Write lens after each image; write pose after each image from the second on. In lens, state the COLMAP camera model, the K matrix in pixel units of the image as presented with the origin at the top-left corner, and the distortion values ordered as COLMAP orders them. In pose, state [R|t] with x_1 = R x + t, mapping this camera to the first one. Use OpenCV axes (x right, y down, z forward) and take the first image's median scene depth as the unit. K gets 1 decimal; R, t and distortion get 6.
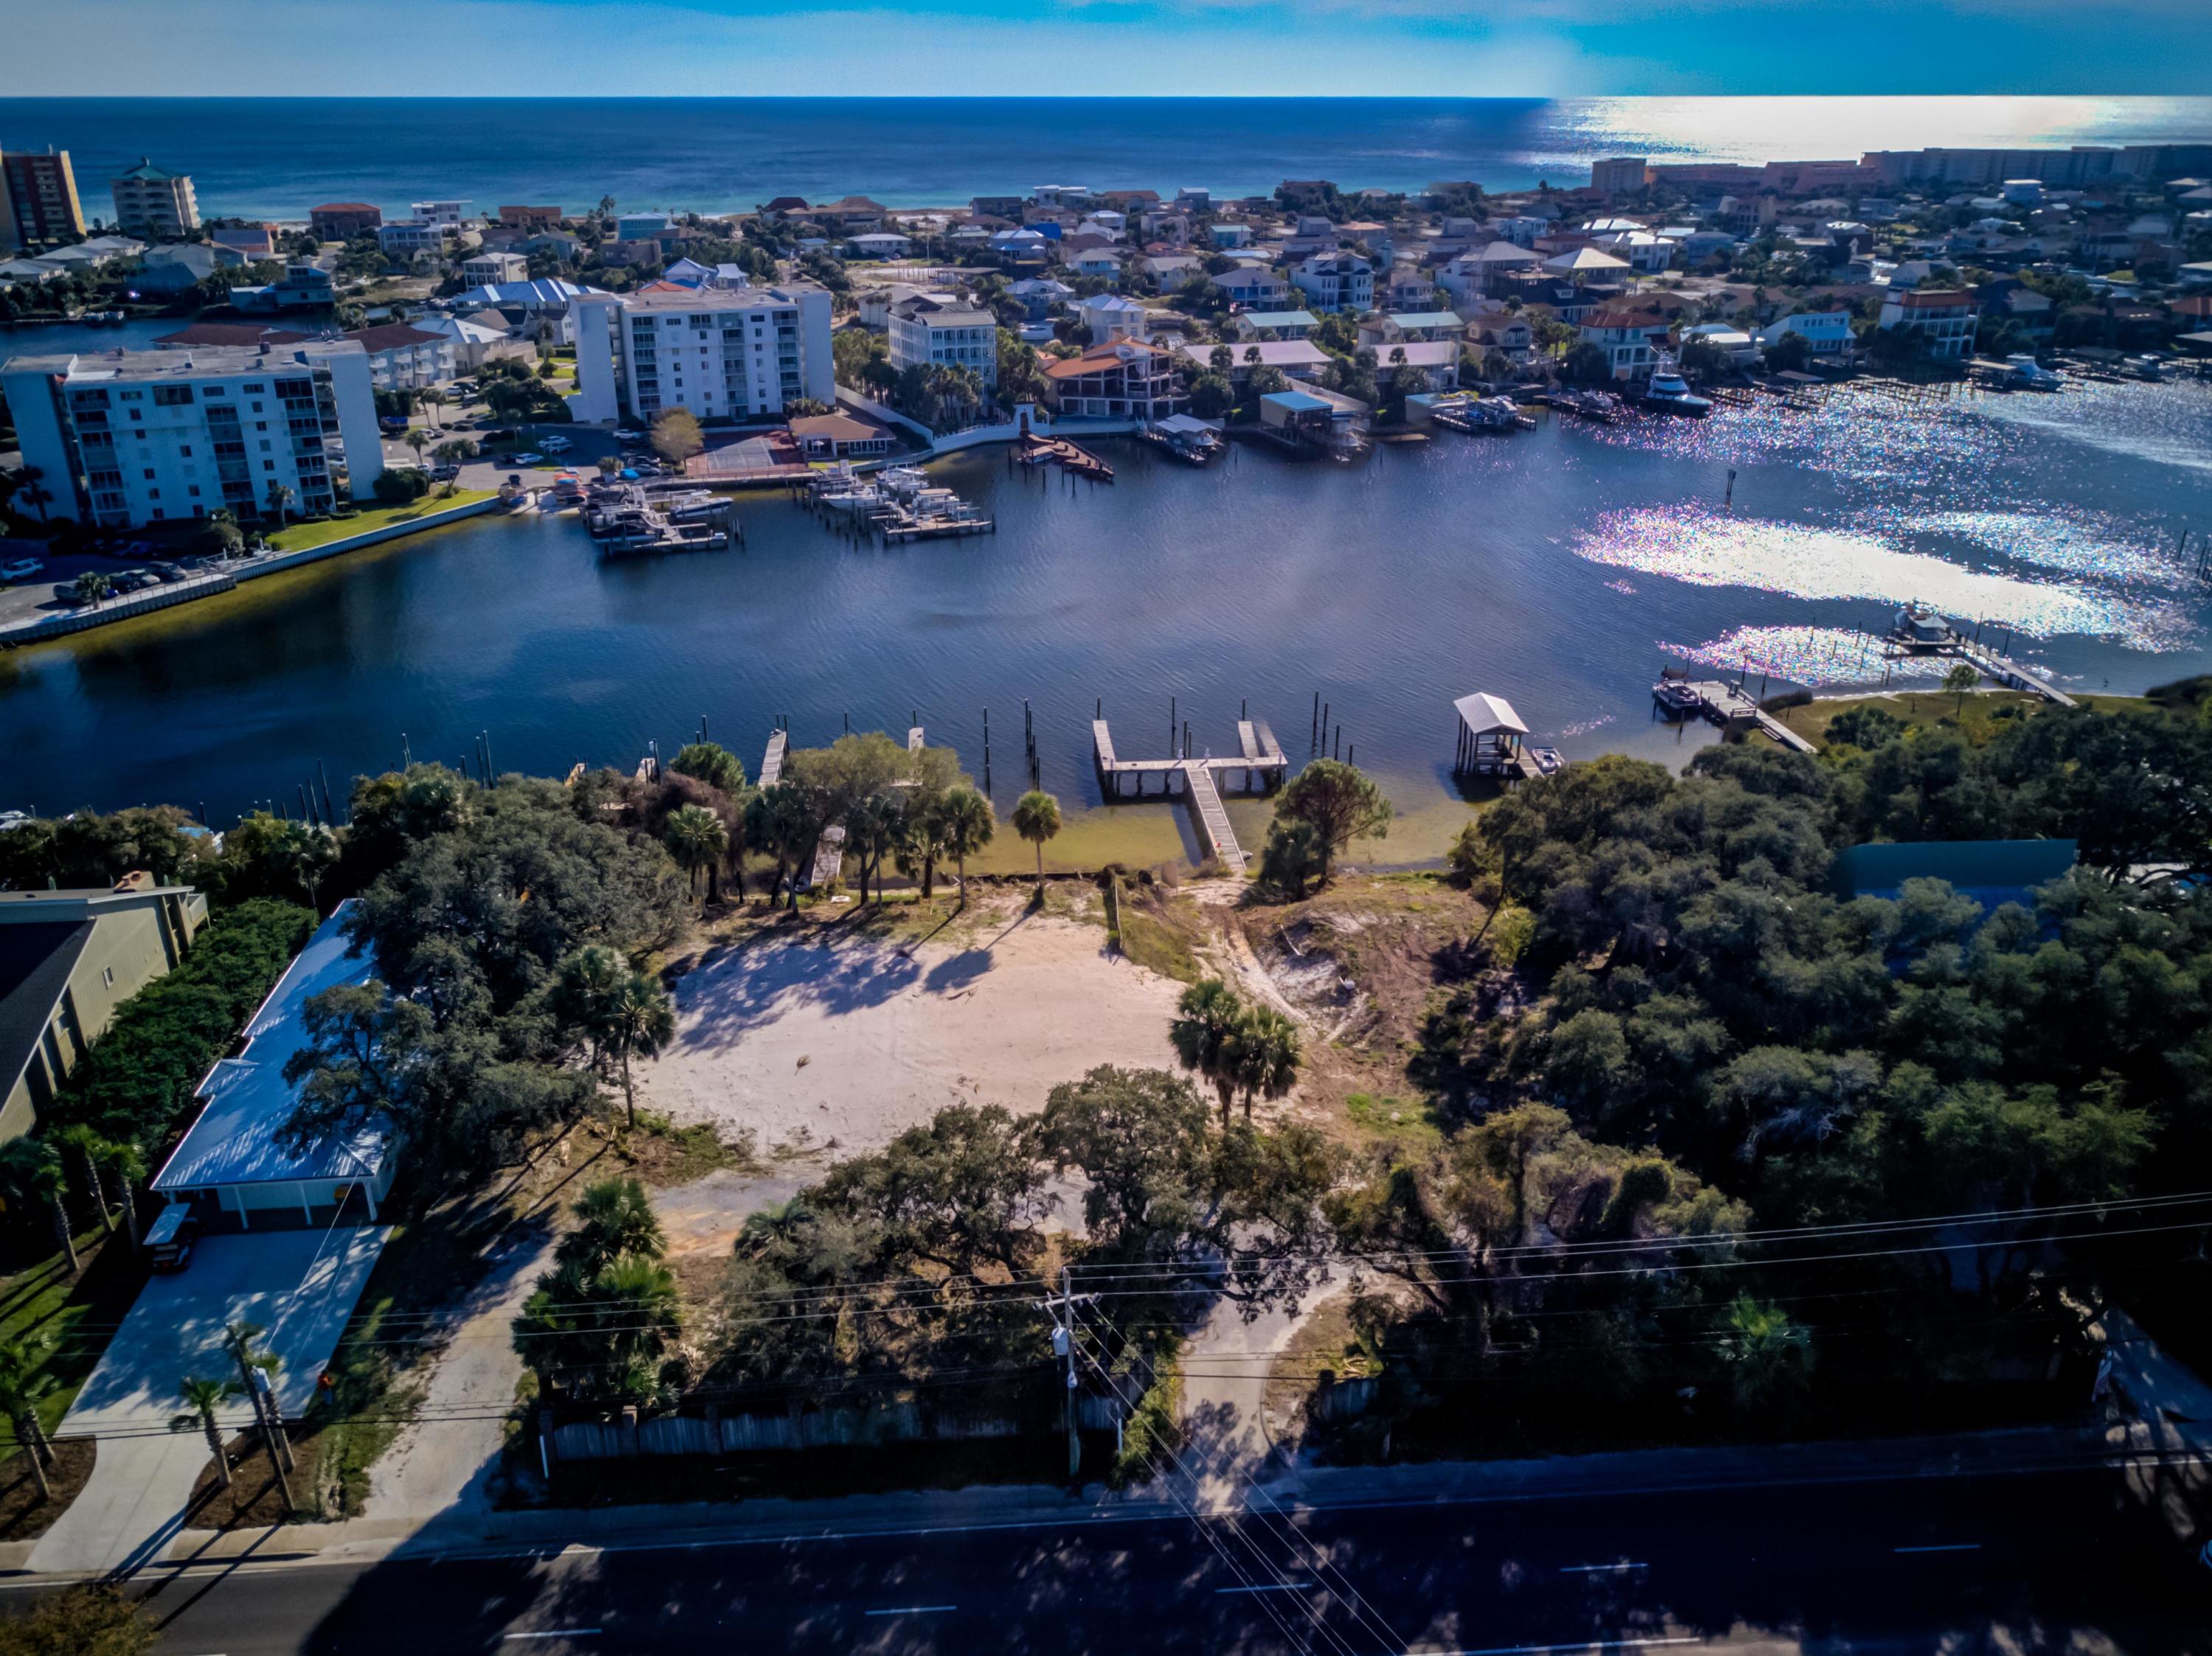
lens RADIAL K [[1702.5, 0, 1119.1], [0, 1702.5, 849.7], [0, 0, 1]] dist [-0.004073, 0.016492]
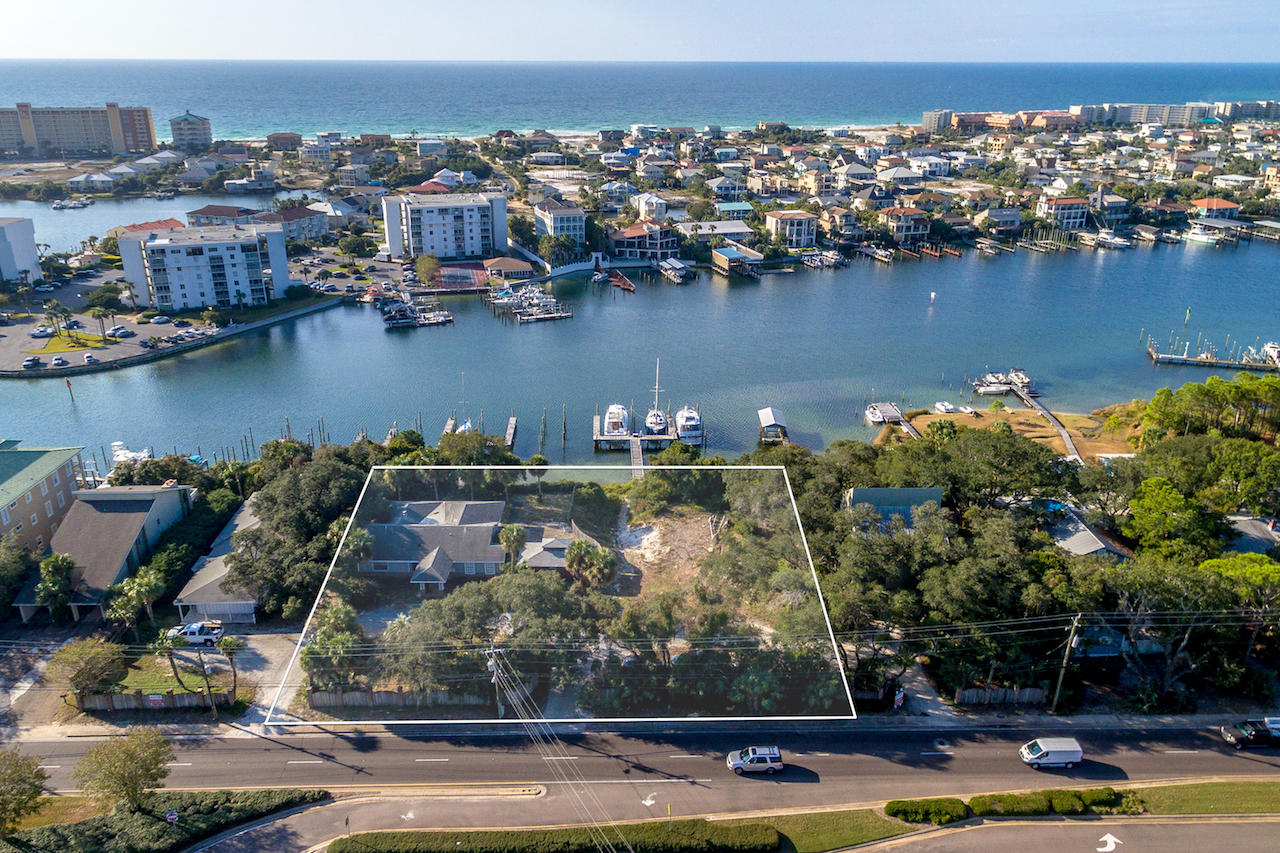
lens RADIAL K [[907.6, 0, 640.0], [0, 907.6, 426.5], [0, 0, 1]] dist [0.002808, 0.002324]
pose [[0.998721, 0.021427, -0.045801, 0.153252], [-0.023235, 0.998957, -0.039318, -0.025202], [0.044911, 0.040331, 0.998177, -0.267266]]
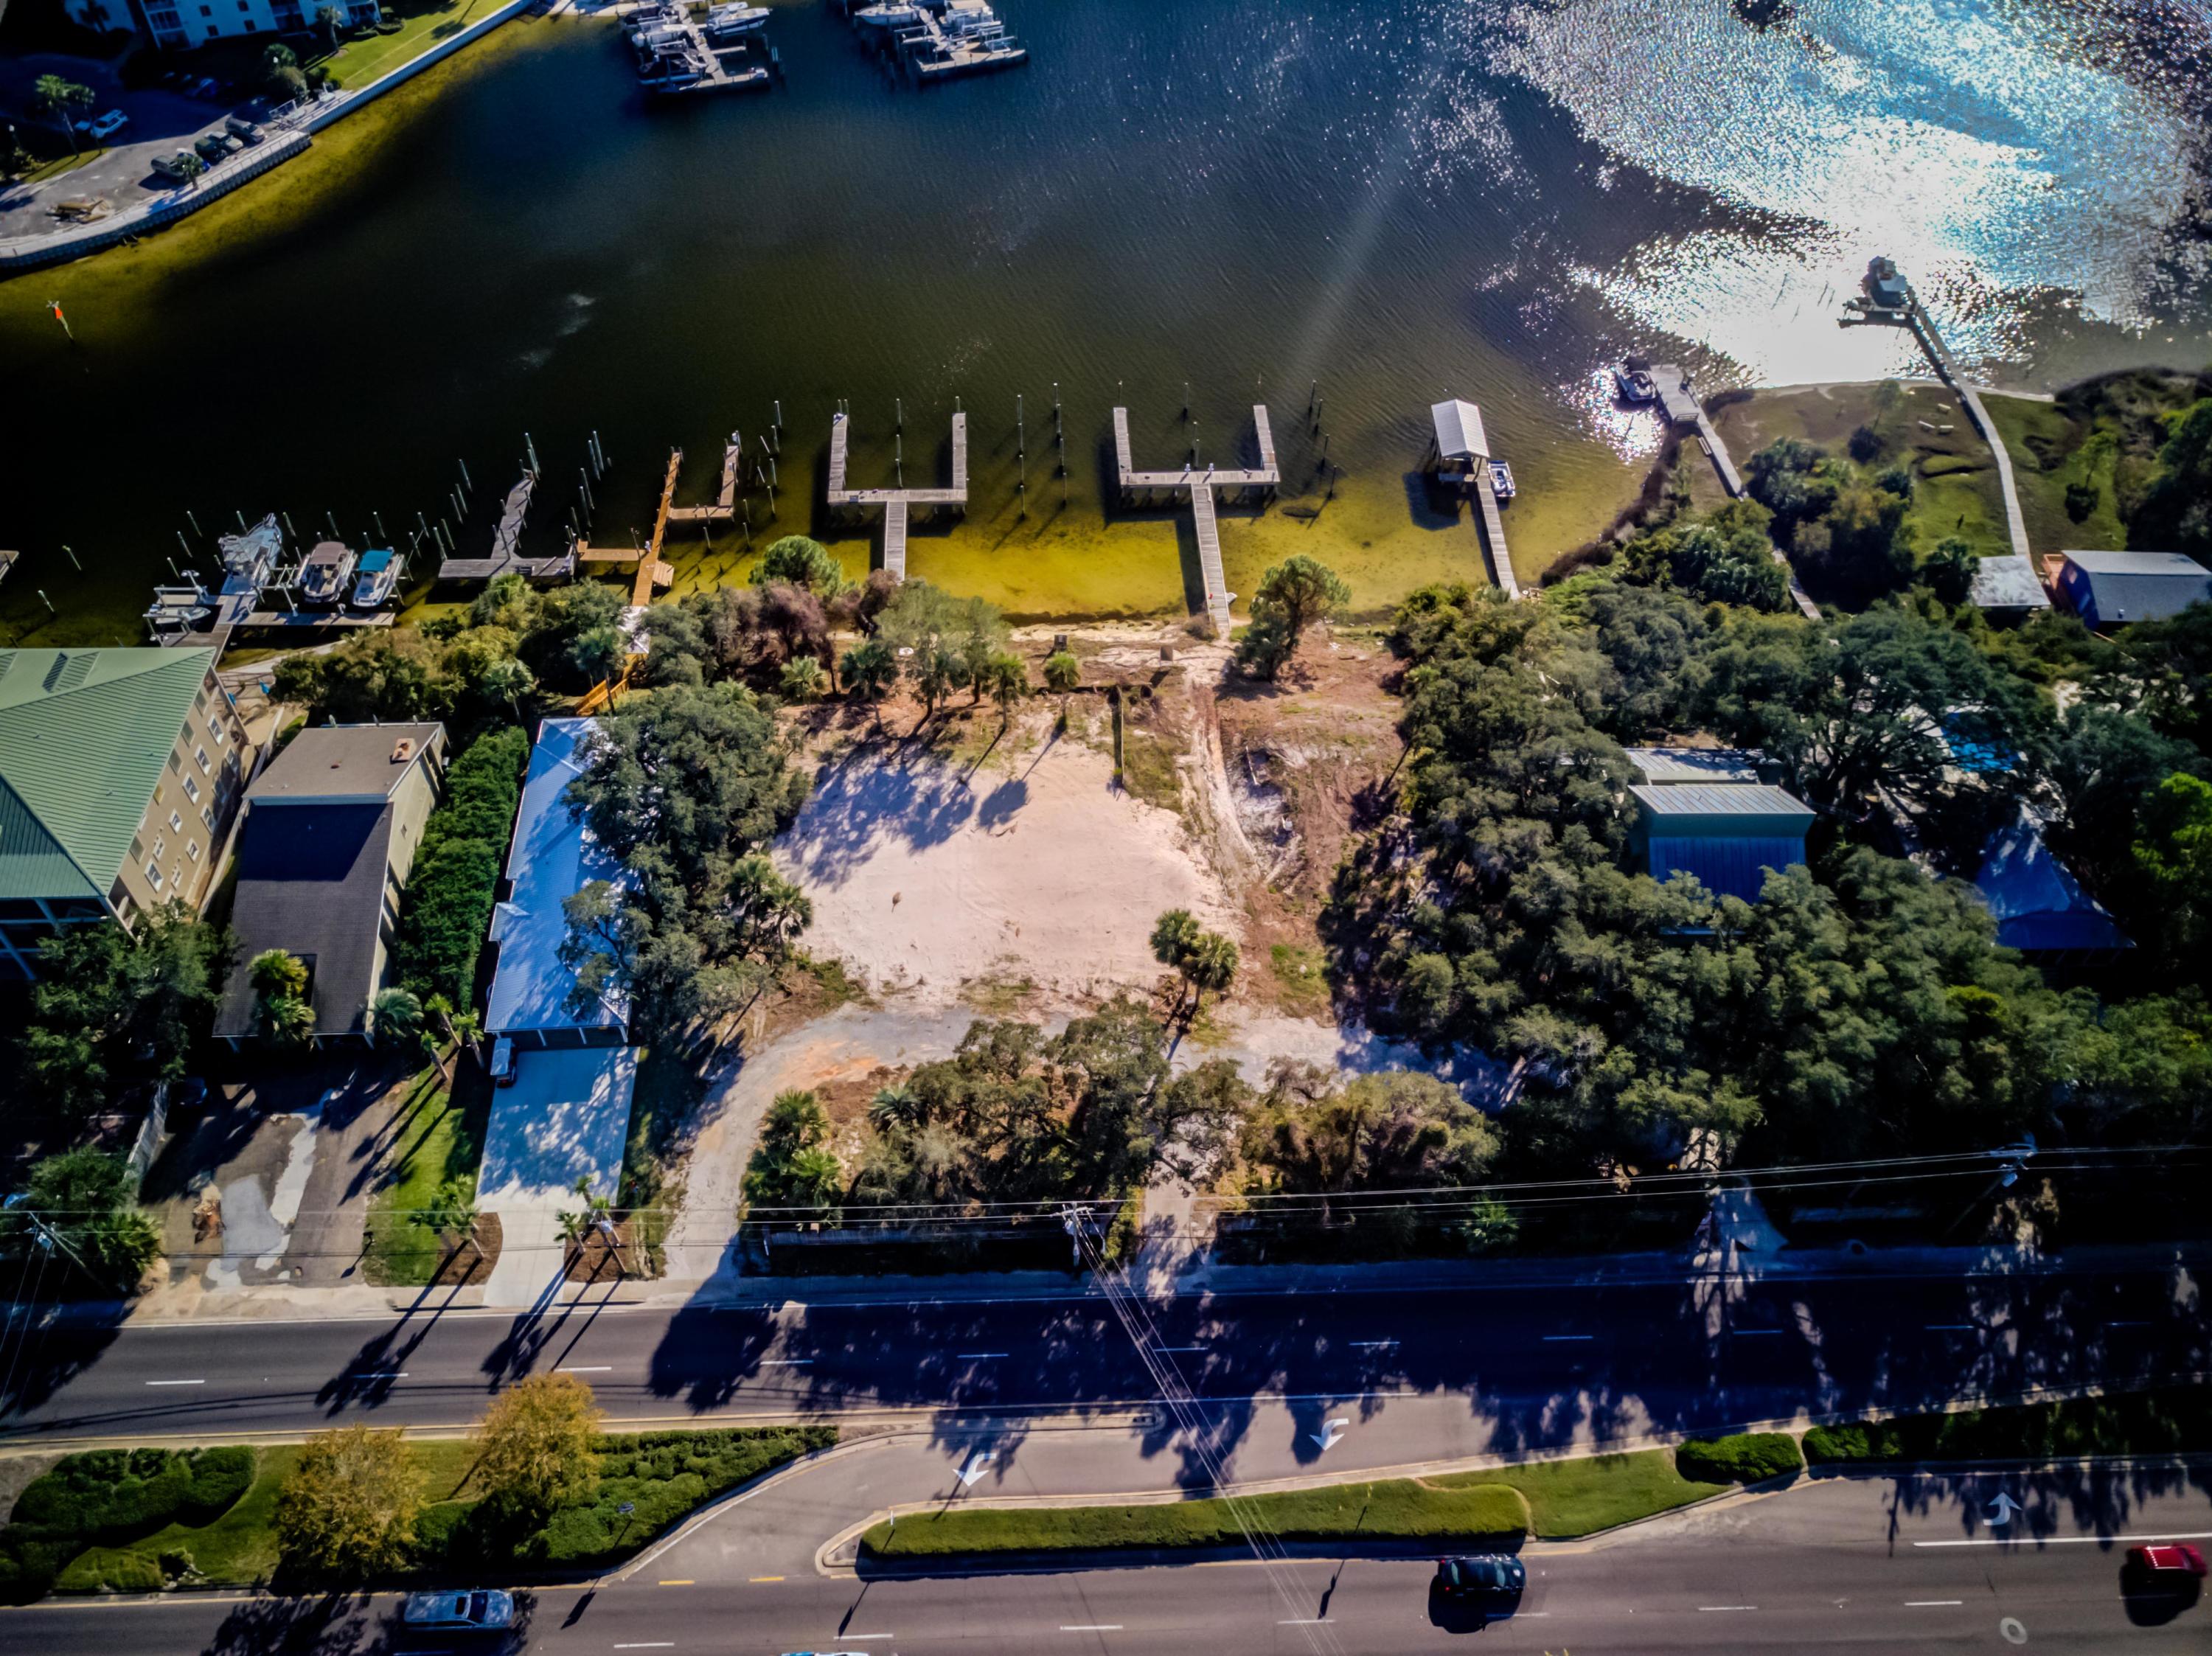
lens RADIAL K [[1625.6, 0, 1106.0], [0, 1625.6, 828.0], [0, 0, 1]] dist [0.007586, 0.001696]
pose [[0.999136, 0.040934, -0.007124, -0.001657], [-0.034026, 0.904489, 0.425137, -0.449436], [0.023846, -0.424528, 0.905101, -0.178826]]
